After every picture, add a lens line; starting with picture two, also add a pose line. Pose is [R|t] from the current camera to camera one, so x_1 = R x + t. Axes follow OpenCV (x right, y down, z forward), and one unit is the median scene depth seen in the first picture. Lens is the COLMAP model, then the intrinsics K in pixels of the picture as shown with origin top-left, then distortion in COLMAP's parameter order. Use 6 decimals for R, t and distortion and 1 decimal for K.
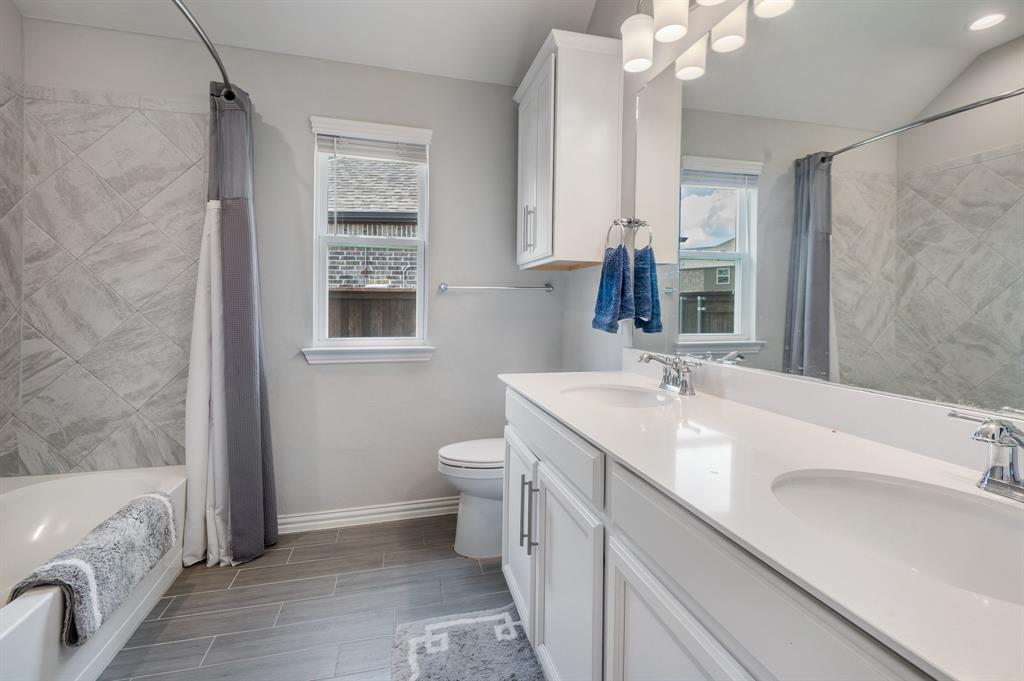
lens RADIAL K [[468.2, 0, 527.3], [0, 468.2, 296.9], [0, 0, 1]] dist [0.004930, 0.000001]
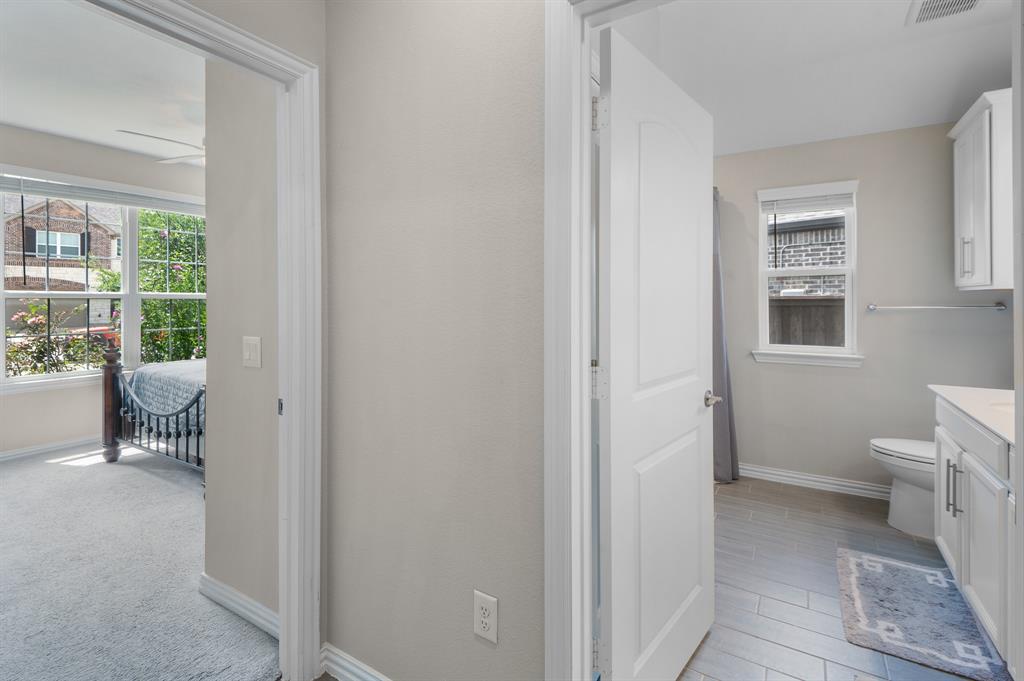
lens RADIAL K [[468.2, 0, 527.3], [0, 468.2, 296.9], [0, 0, 1]] dist [0.004930, 0.000001]
pose [[0.690141, -0.013590, -0.723548, 0.091749], [0.018720, 0.999824, -0.000923, -0.071901], [0.723433, -0.012907, 0.690274, -0.525735]]
